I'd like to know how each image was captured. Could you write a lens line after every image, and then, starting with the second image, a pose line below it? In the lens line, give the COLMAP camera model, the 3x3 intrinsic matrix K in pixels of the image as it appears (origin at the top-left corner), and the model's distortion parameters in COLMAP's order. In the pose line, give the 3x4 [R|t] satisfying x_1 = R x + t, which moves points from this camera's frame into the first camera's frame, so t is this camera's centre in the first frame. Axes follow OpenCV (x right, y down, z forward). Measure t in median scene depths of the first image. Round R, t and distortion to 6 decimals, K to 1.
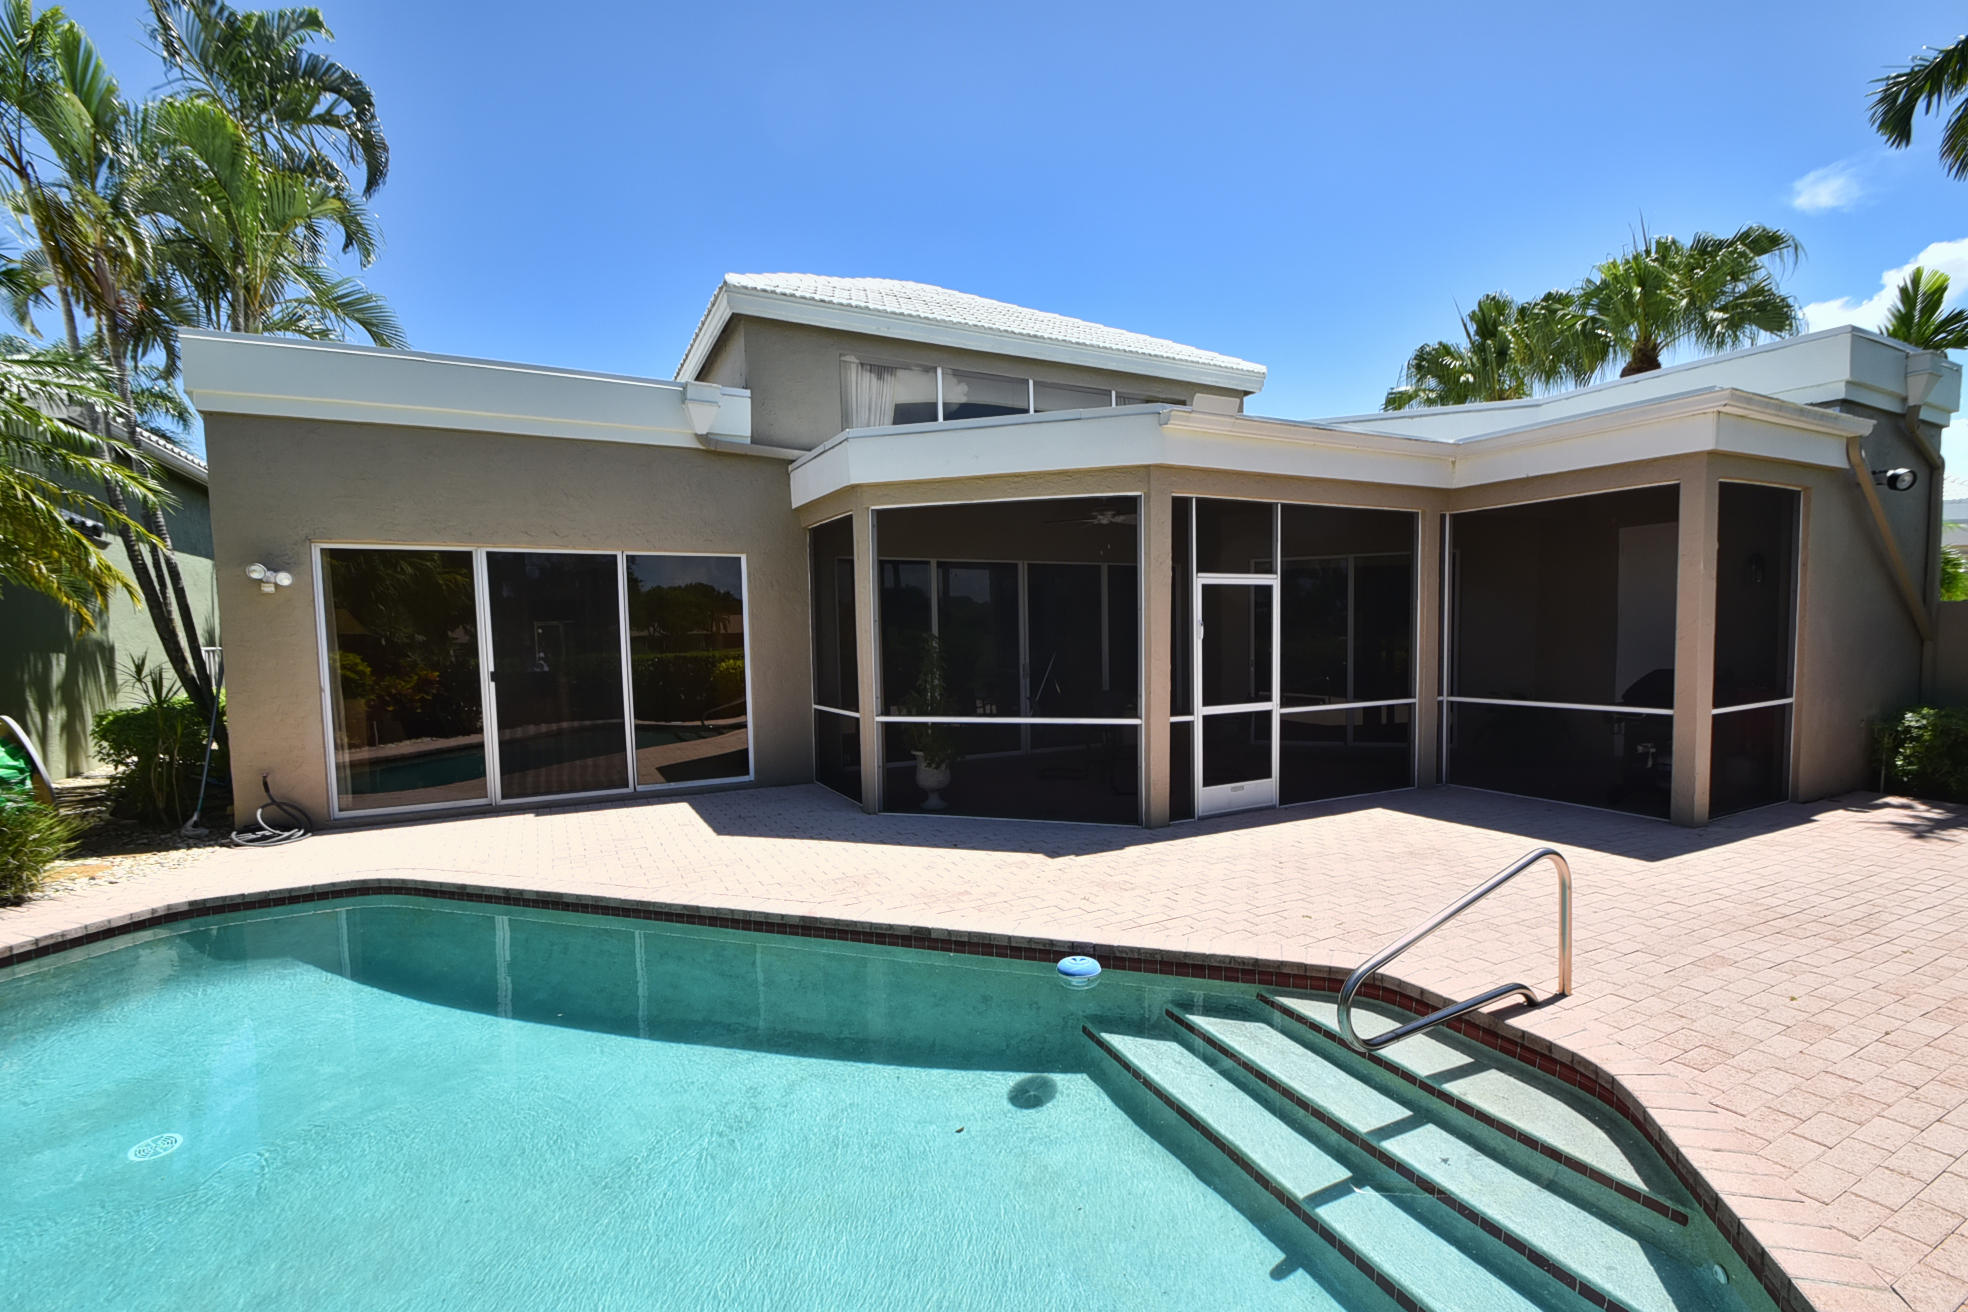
lens RADIAL K [[869.8, 0, 995.0], [0, 869.8, 671.6], [0, 0, 1]] dist [0.004024, -0.008762]
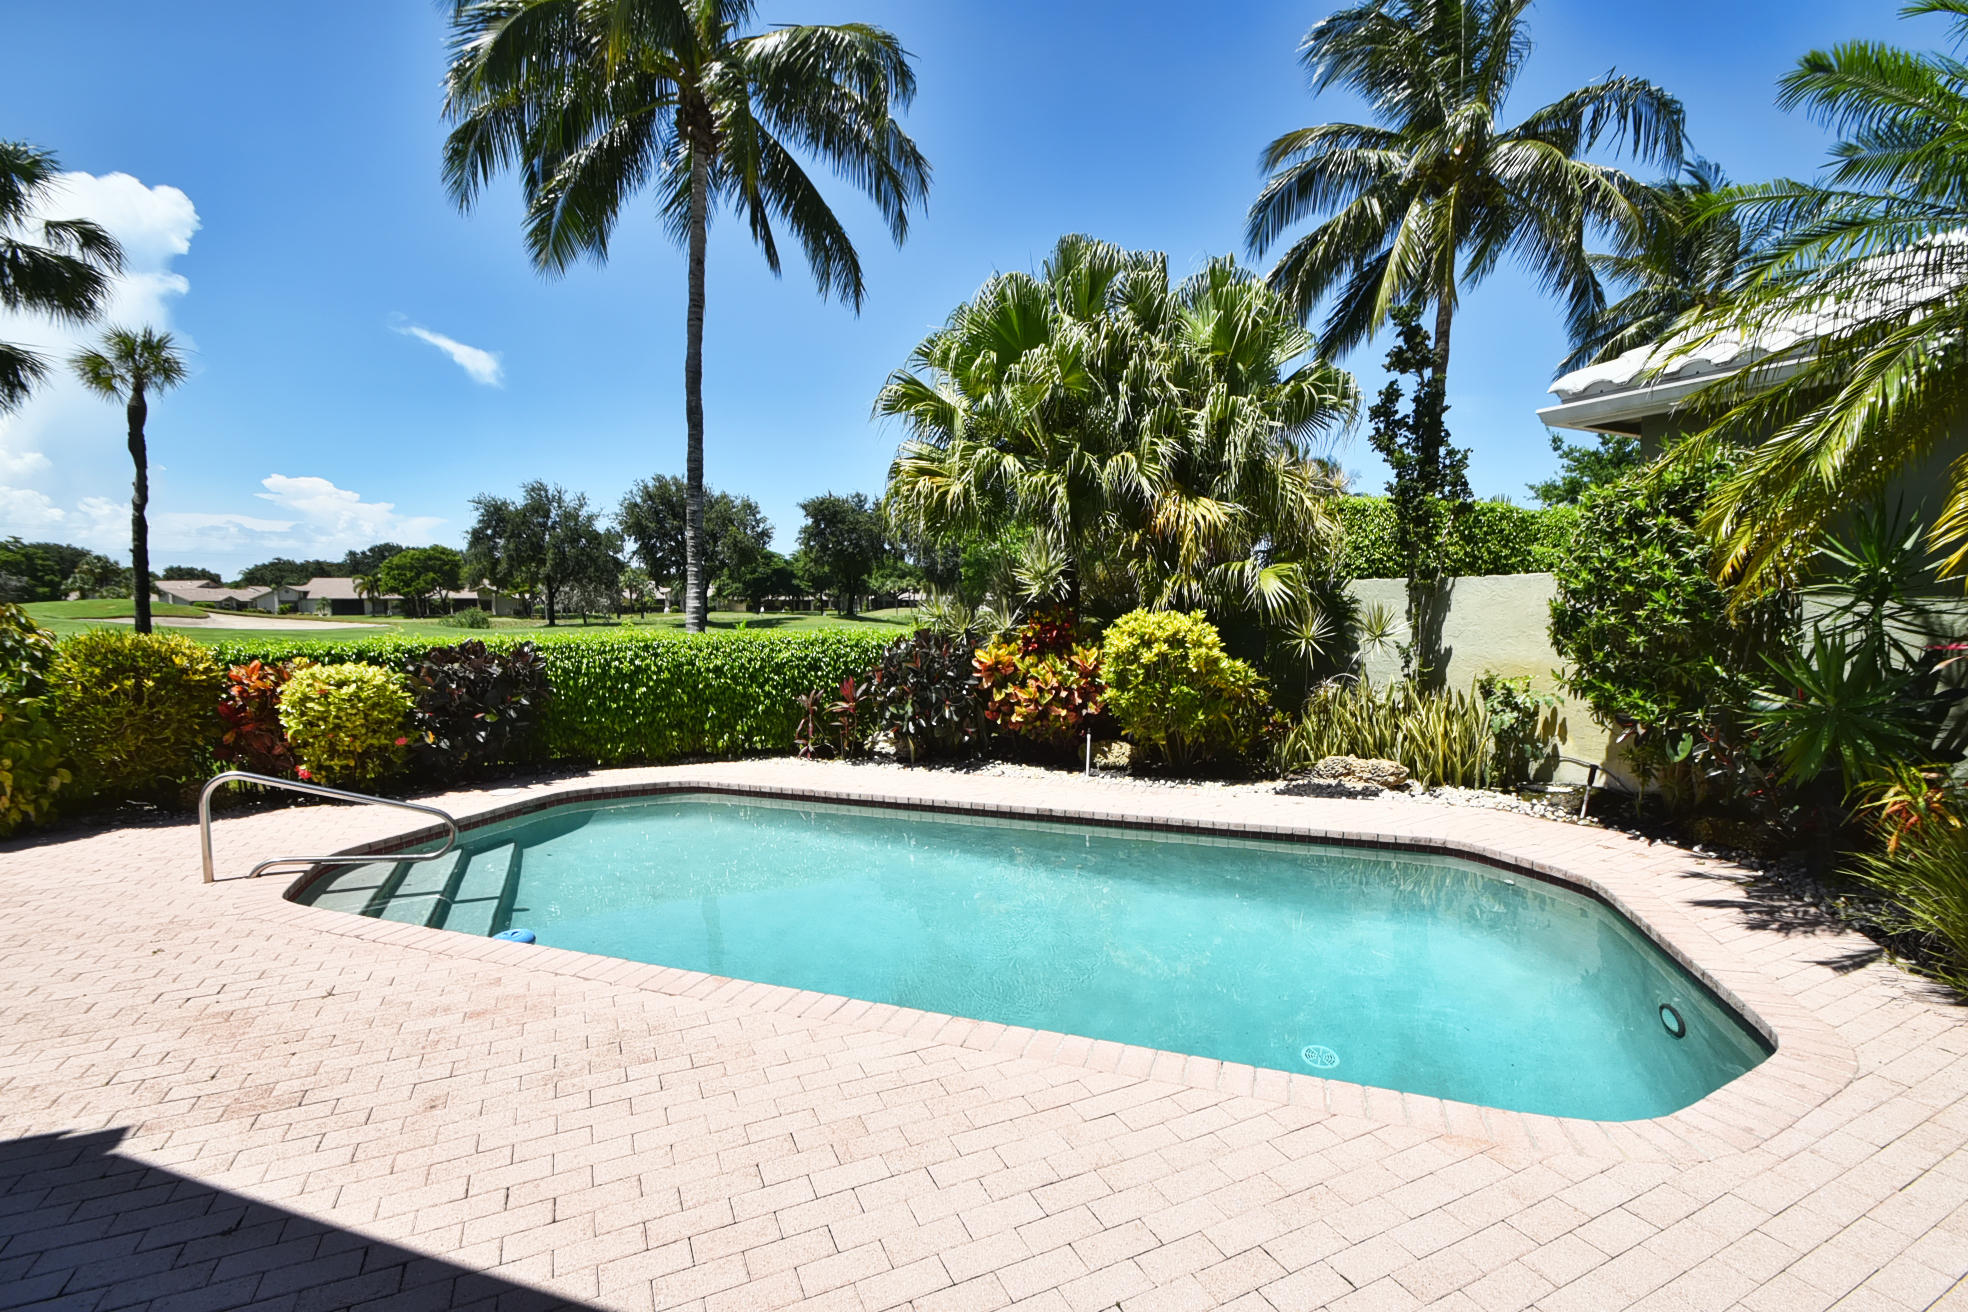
lens RADIAL K [[869.8, 0, 990.5], [0, 869.8, 688.6], [0, 0, 1]] dist [0.004024, -0.008762]
pose [[-0.999513, 0.024926, 0.018759, -0.331898], [0.027263, 0.990214, 0.136870, -0.045933], [-0.015164, 0.137315, -0.990411, 1.176117]]
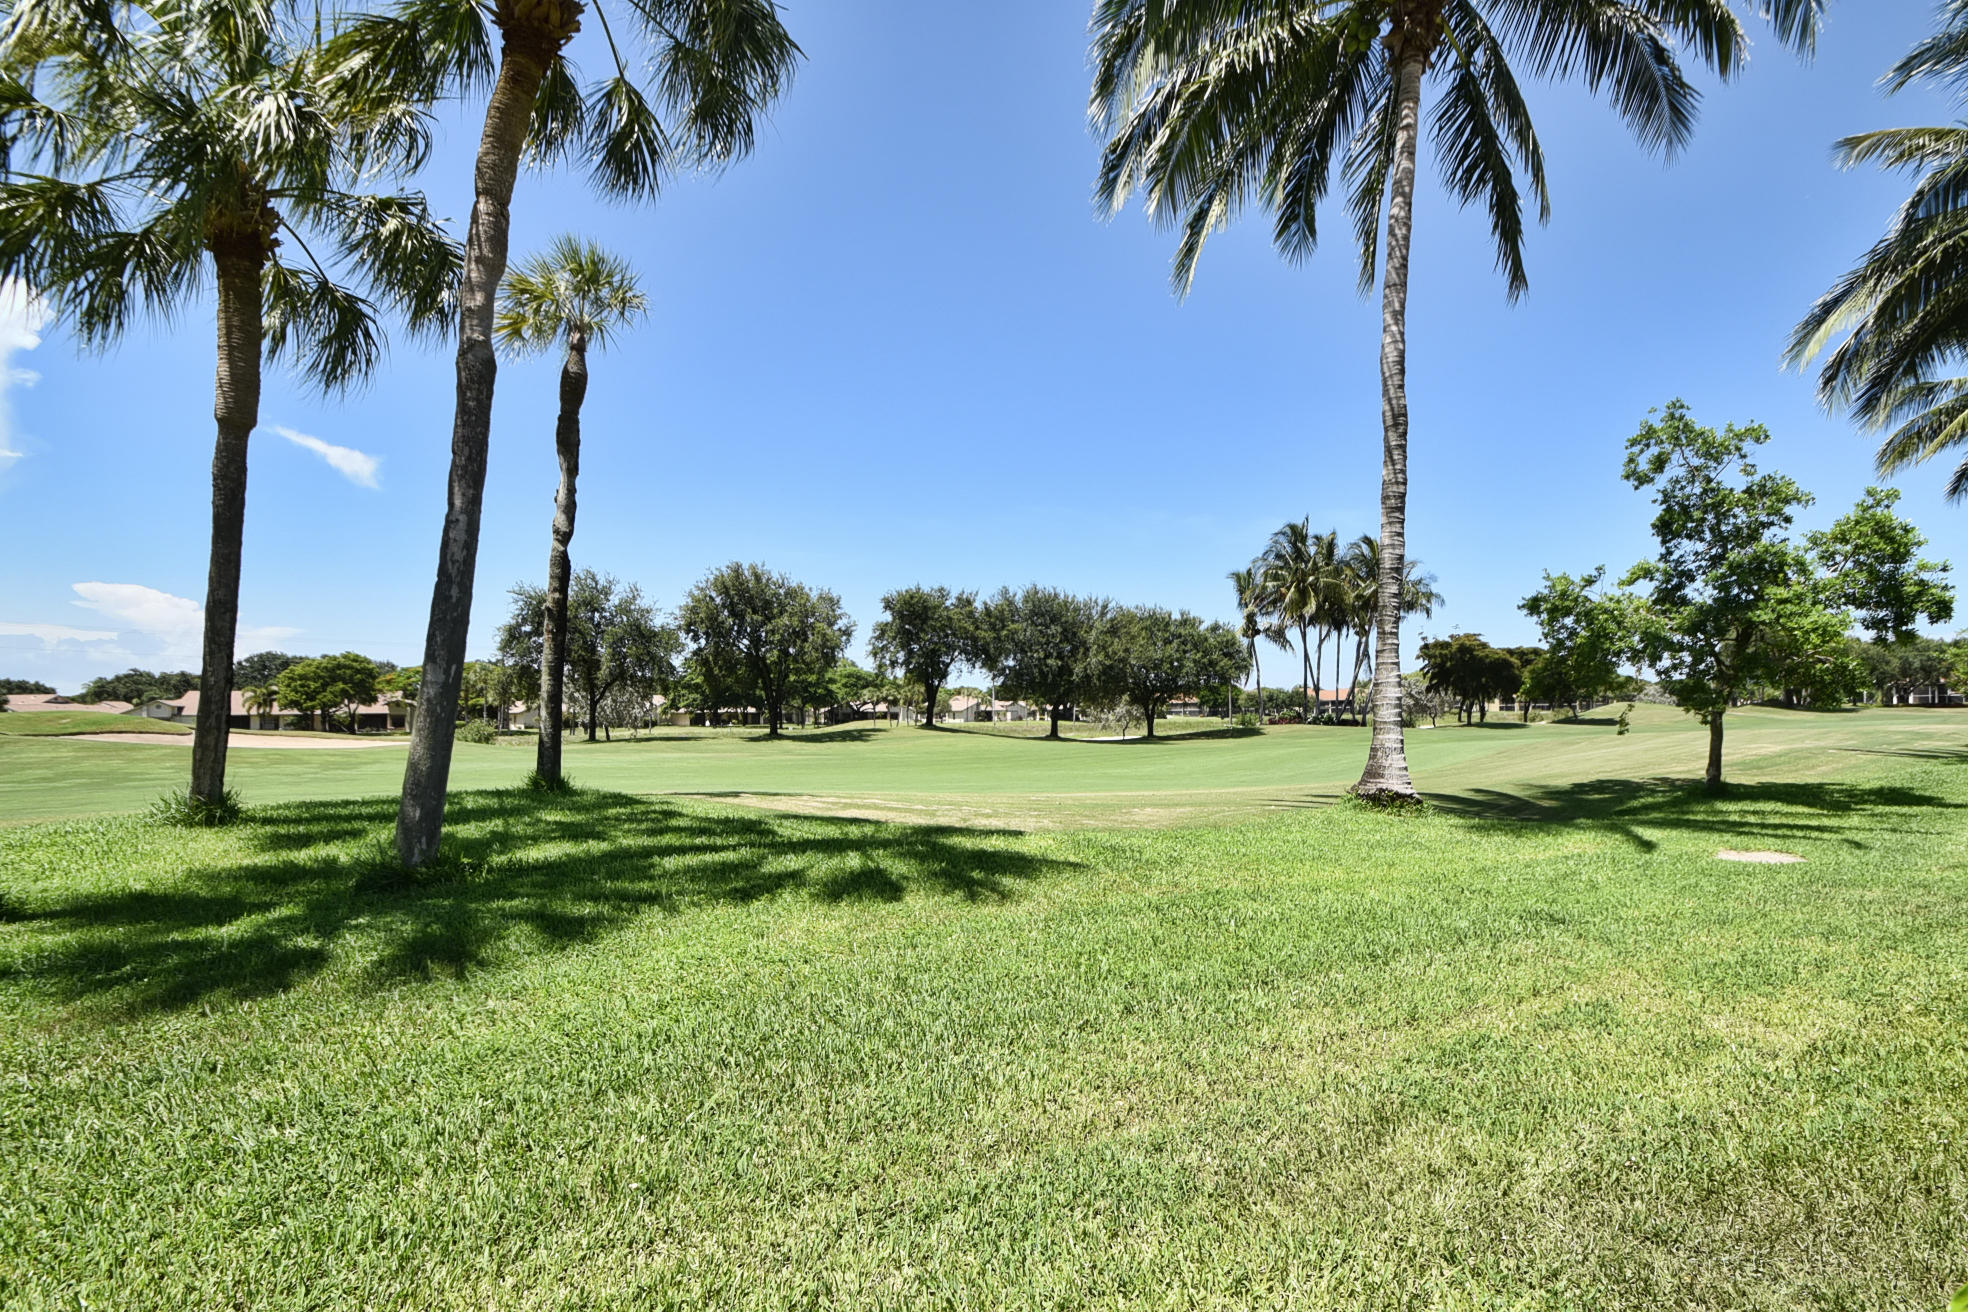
lens RADIAL K [[907.4, 0, 979.1], [0, 907.4, 684.3], [0, 0, 1]] dist [-0.022134, -0.002867]
pose [[-0.995340, 0.032975, -0.090619, 1.351655], [0.032357, 0.999442, 0.008283, -0.025689], [0.090841, 0.005312, -0.995851, 0.396512]]
